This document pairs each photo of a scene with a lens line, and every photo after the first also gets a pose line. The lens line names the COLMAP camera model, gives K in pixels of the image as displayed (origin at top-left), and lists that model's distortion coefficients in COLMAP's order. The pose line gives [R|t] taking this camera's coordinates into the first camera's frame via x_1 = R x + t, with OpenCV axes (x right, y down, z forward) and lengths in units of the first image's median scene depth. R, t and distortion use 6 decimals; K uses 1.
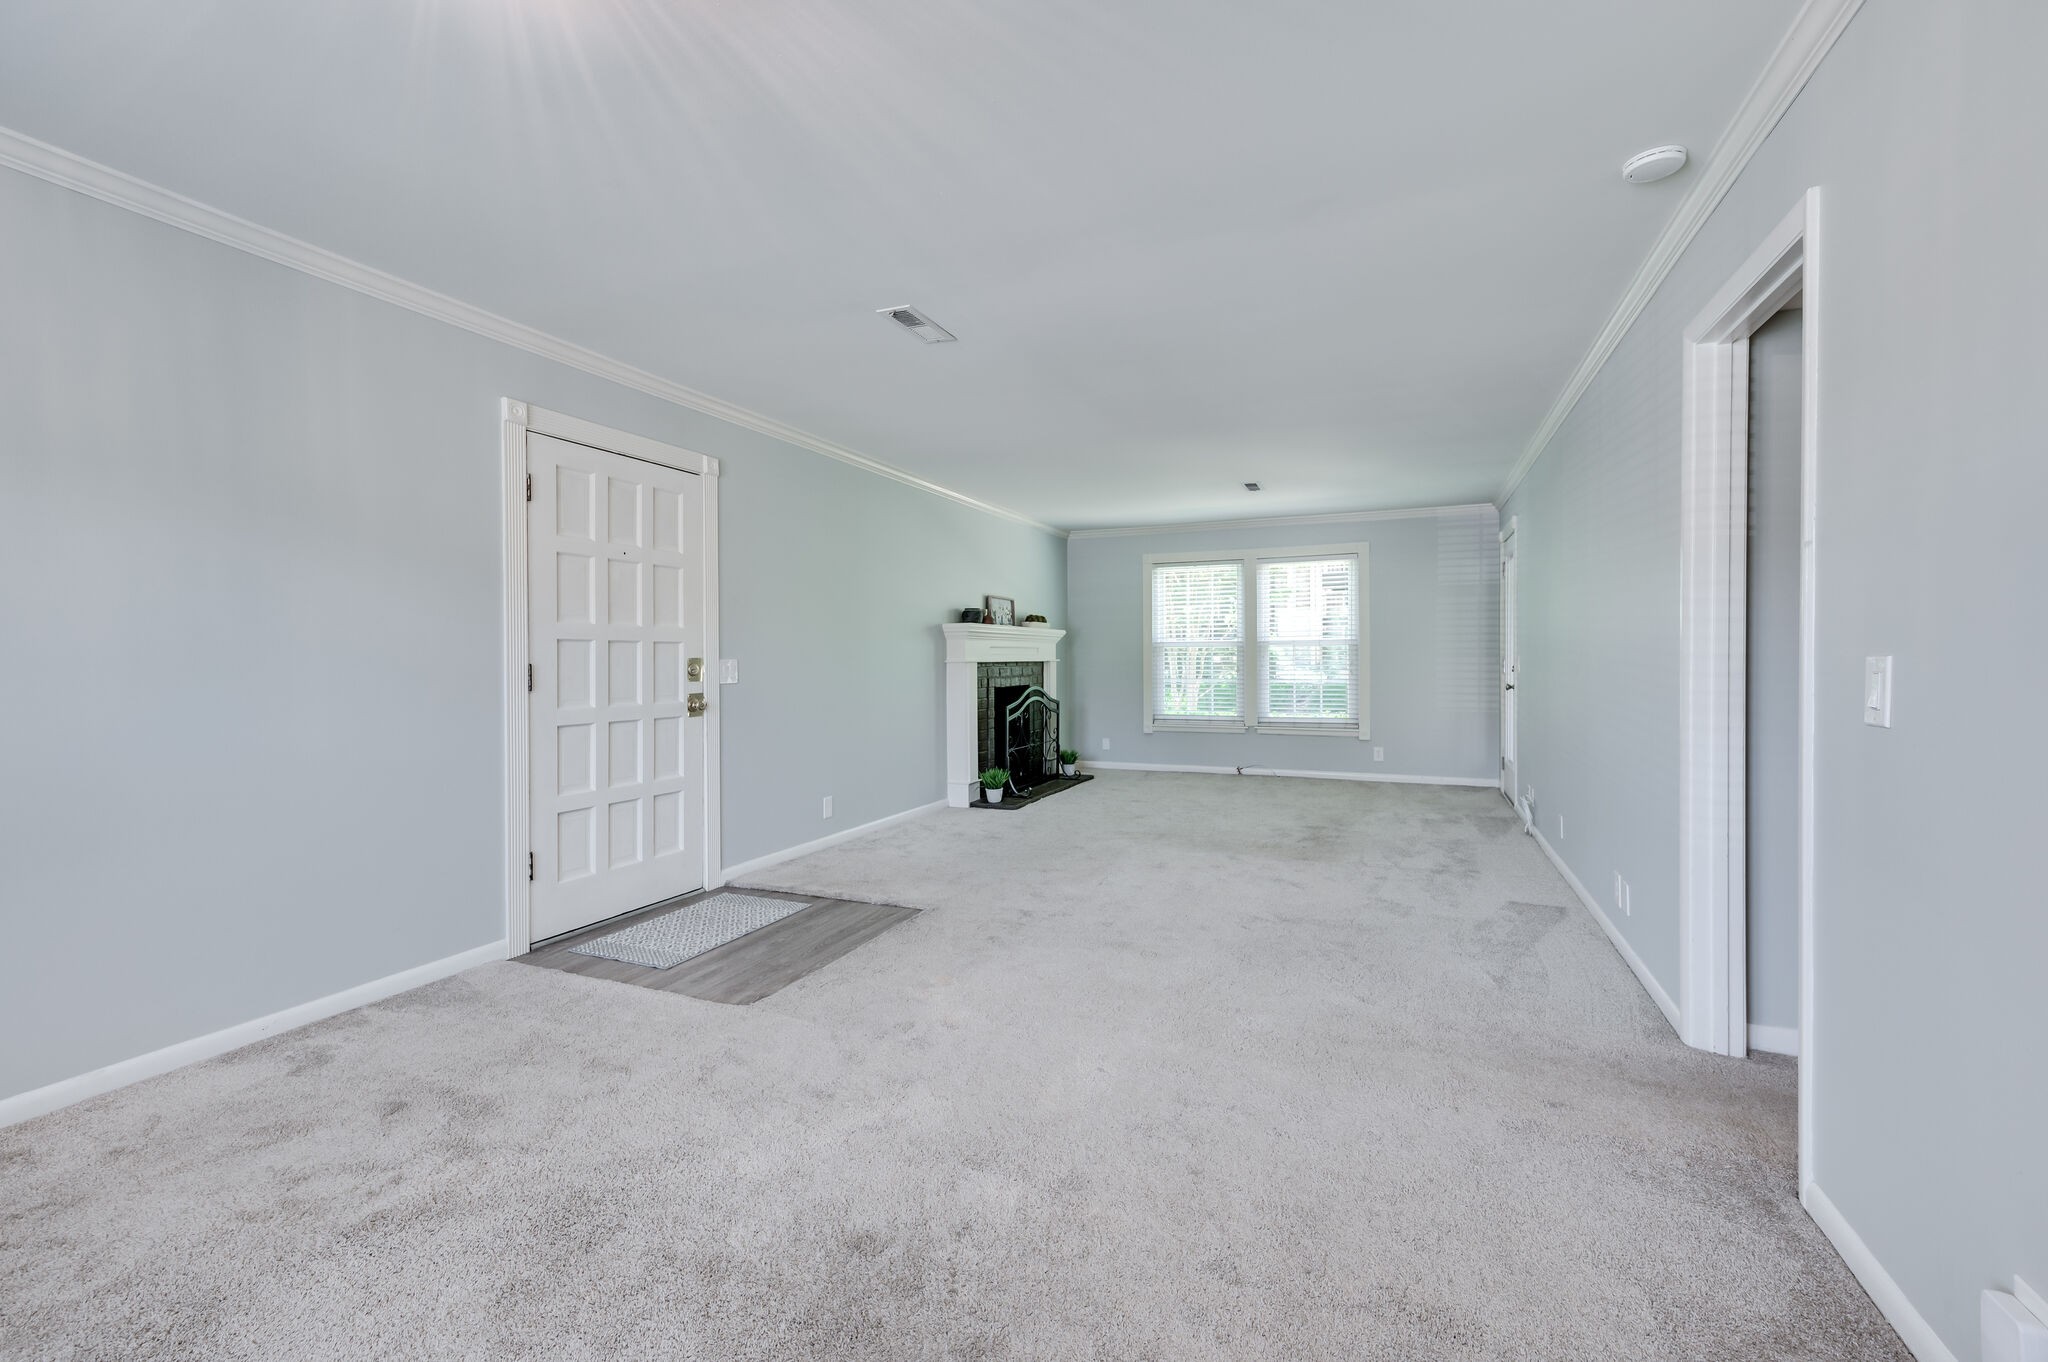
lens RADIAL K [[862.9, 0, 1025.7], [0, 862.9, 660.8], [0, 0, 1]] dist [0.009135, 0.000019]
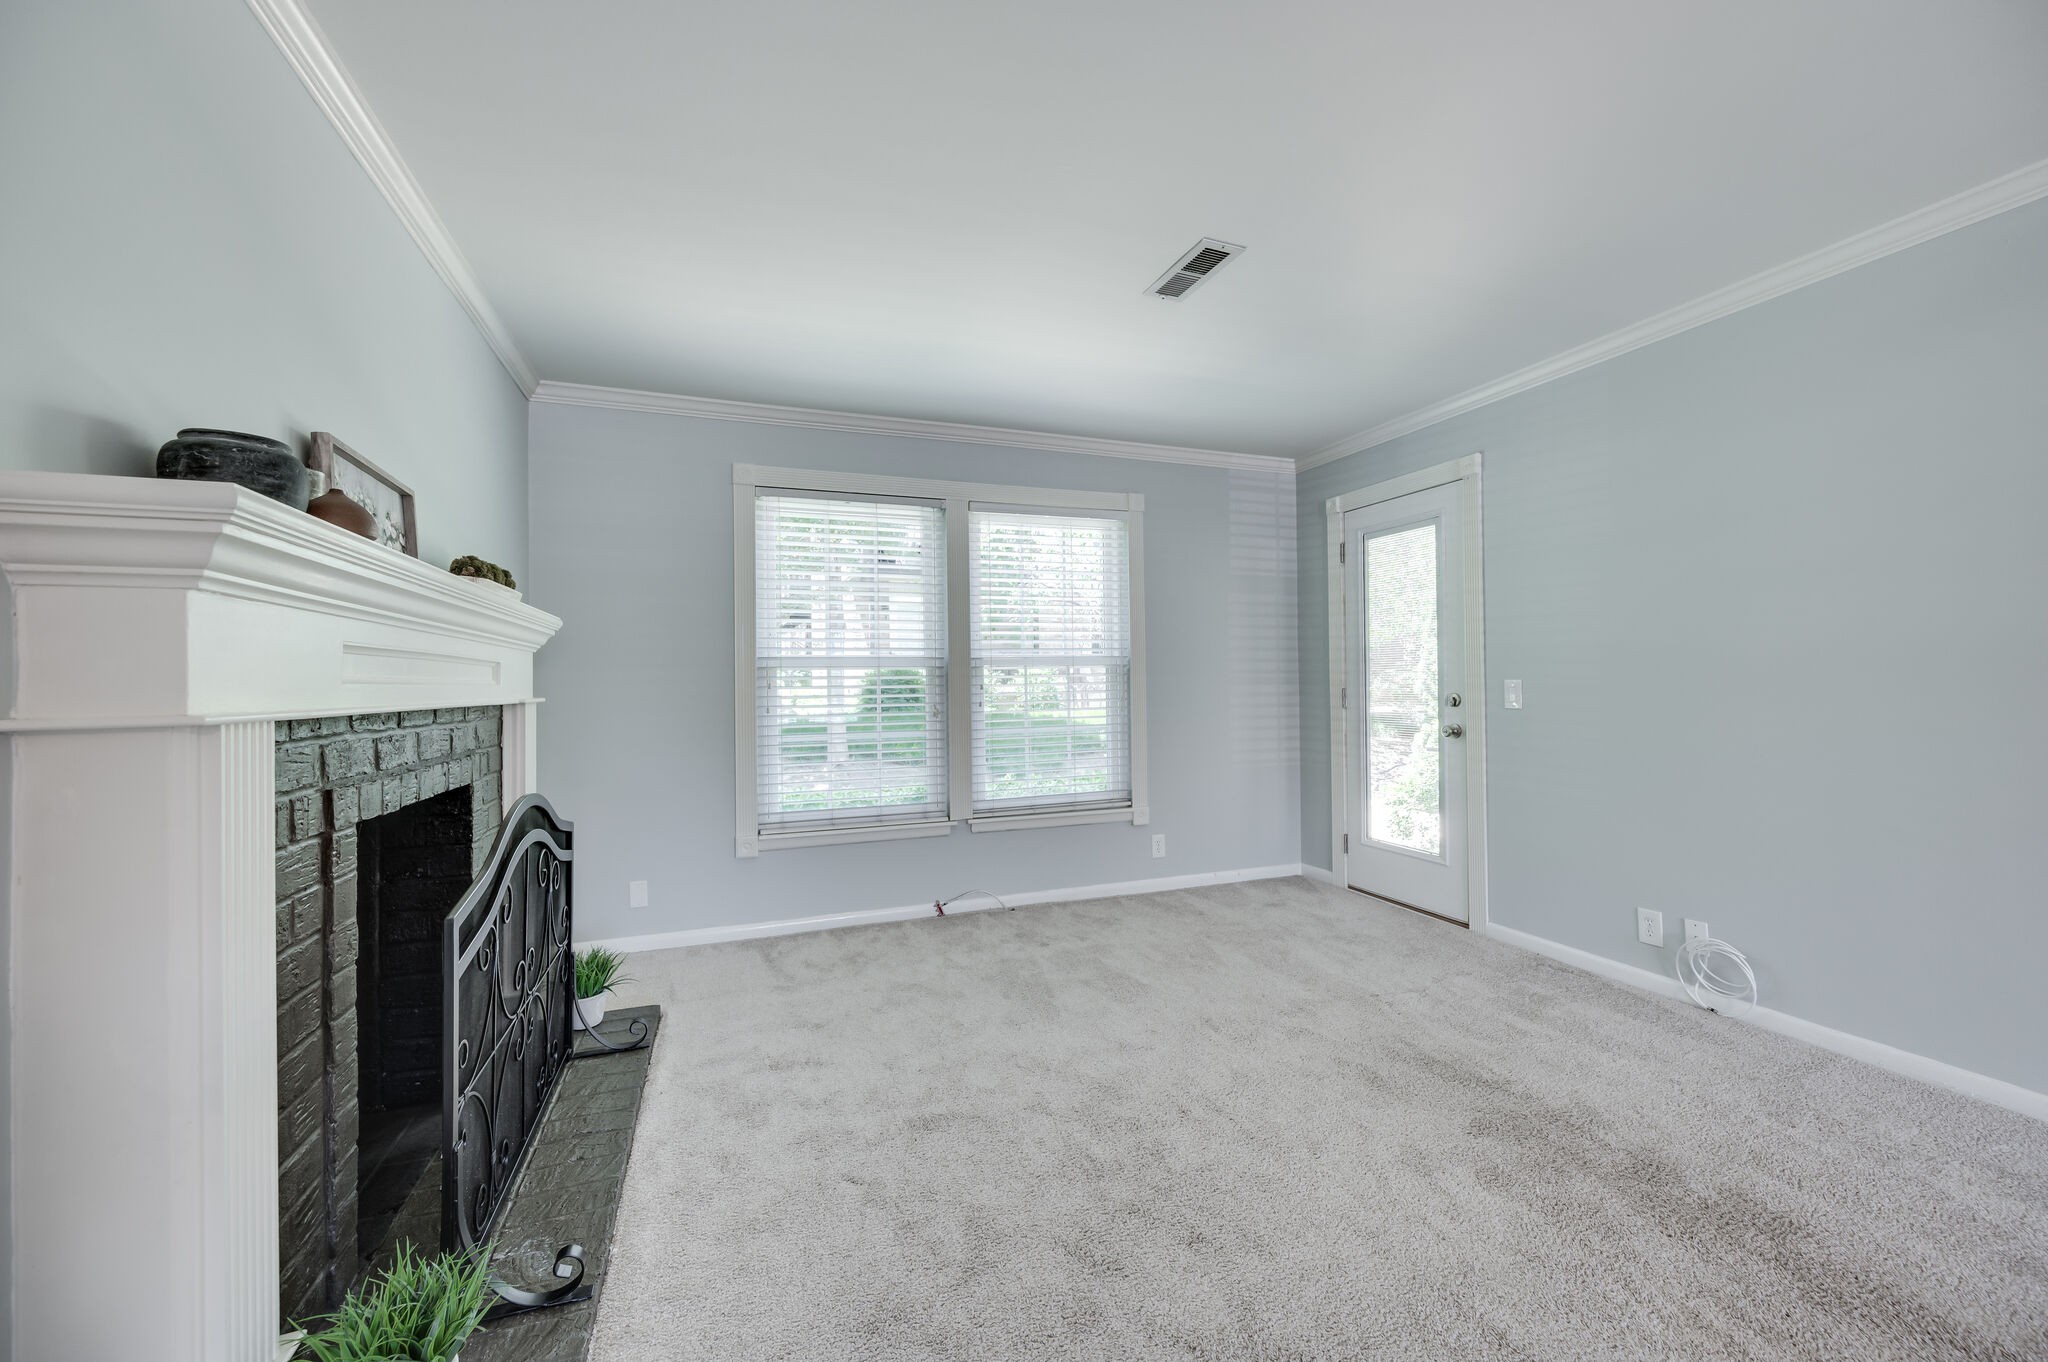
lens RADIAL K [[811.0, 0, 1025.1], [0, 811.0, 676.4], [0, 0, 1]] dist [0.000549, 0.000012]
pose [[0.721733, 0.002295, 0.692168, -0.053475], [0.011667, 0.999812, -0.015480, -0.003045], [-0.692073, 0.019248, 0.721571, 0.664645]]
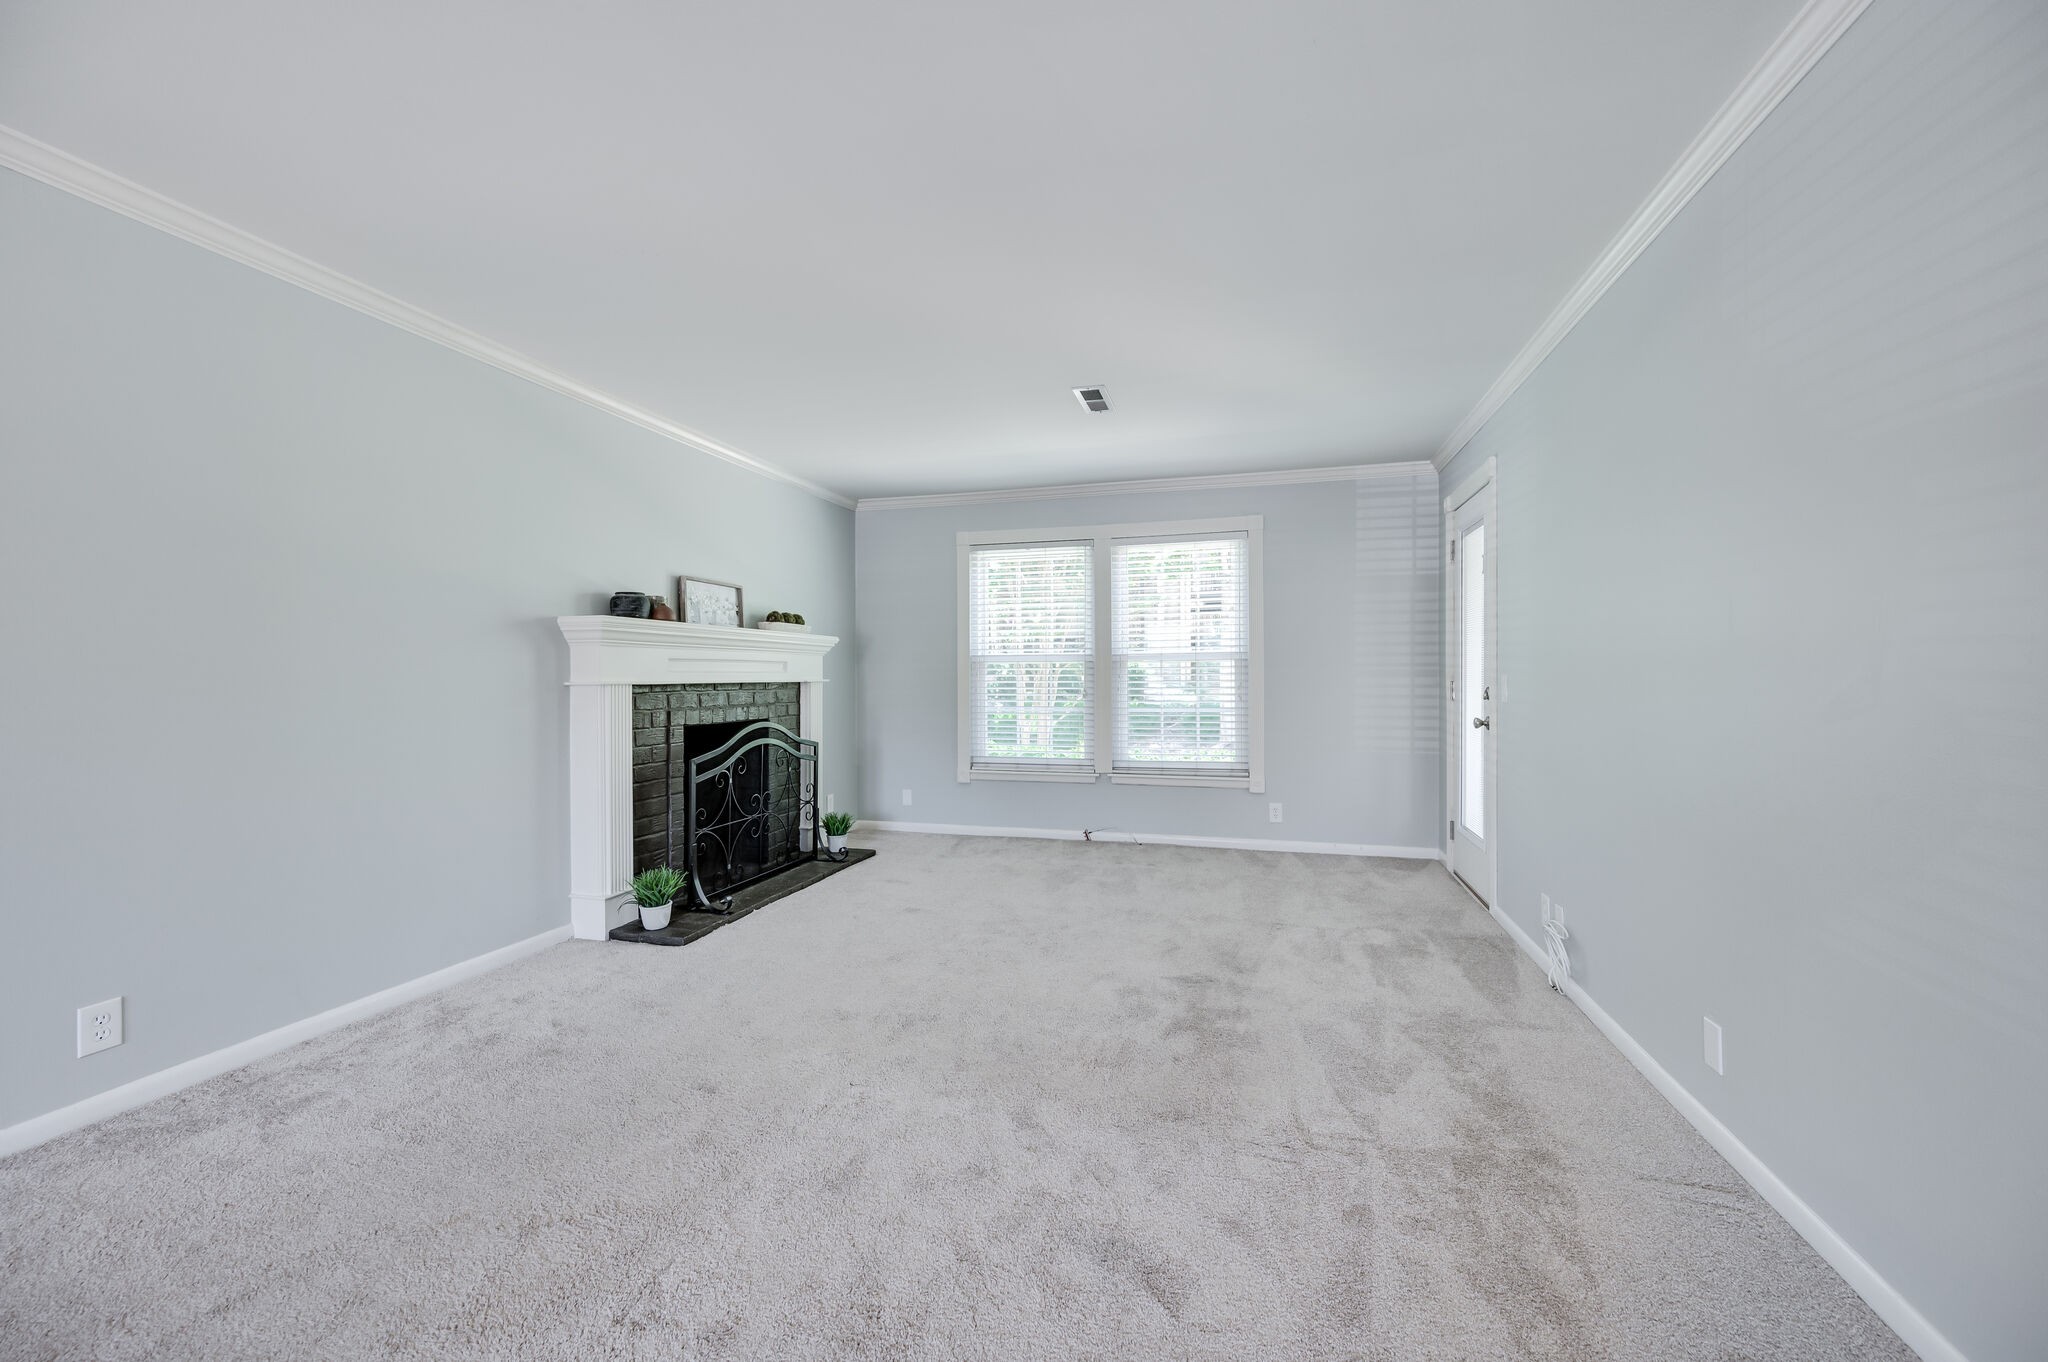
lens RADIAL K [[811.0, 0, 1025.1], [0, 811.0, 676.4], [0, 0, 1]] dist [0.000549, 0.000012]
pose [[0.991524, 0.001512, 0.129918, 0.118119], [-0.001180, 0.999996, -0.002635, -0.002446], [-0.129921, 0.002459, 0.991521, 0.369921]]
